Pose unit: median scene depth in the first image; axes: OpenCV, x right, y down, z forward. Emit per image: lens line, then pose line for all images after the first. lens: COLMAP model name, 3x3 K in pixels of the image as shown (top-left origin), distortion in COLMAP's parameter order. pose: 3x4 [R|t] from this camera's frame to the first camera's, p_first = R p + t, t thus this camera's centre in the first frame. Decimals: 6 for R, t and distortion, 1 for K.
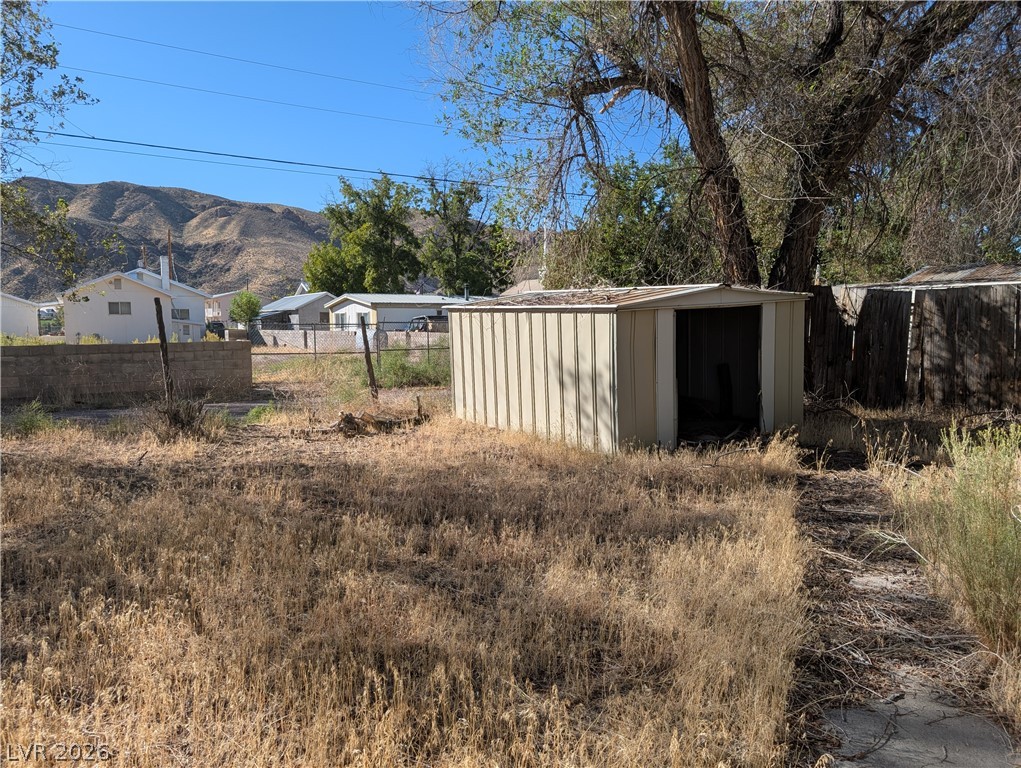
lens RADIAL K [[717.4, 0, 511.2], [0, 717.4, 353.8], [0, 0, 1]] dist [0.064520, 0.000637]
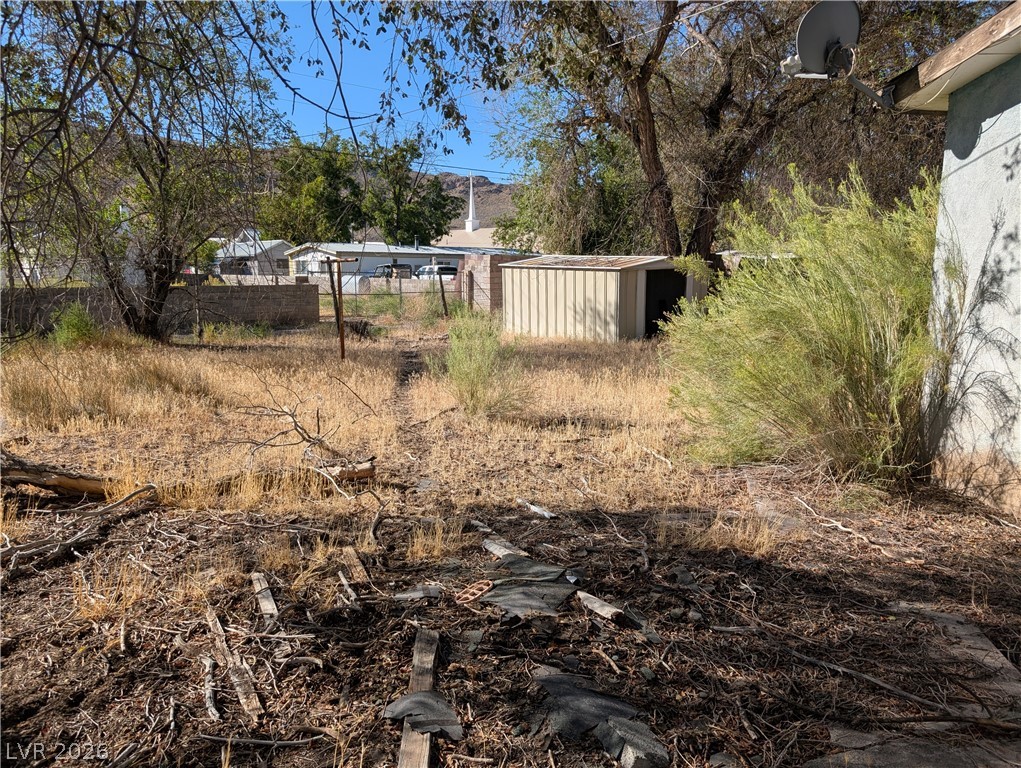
lens RADIAL K [[712.8, 0, 510.5], [0, 712.8, 384.0], [0, 0, 1]] dist [-0.004917, -0.000754]
pose [[0.991133, -0.009862, 0.132508, -0.066439], [-0.005652, 0.993210, 0.116197, 0.003711], [-0.132754, -0.115915, 0.984347, -0.150304]]
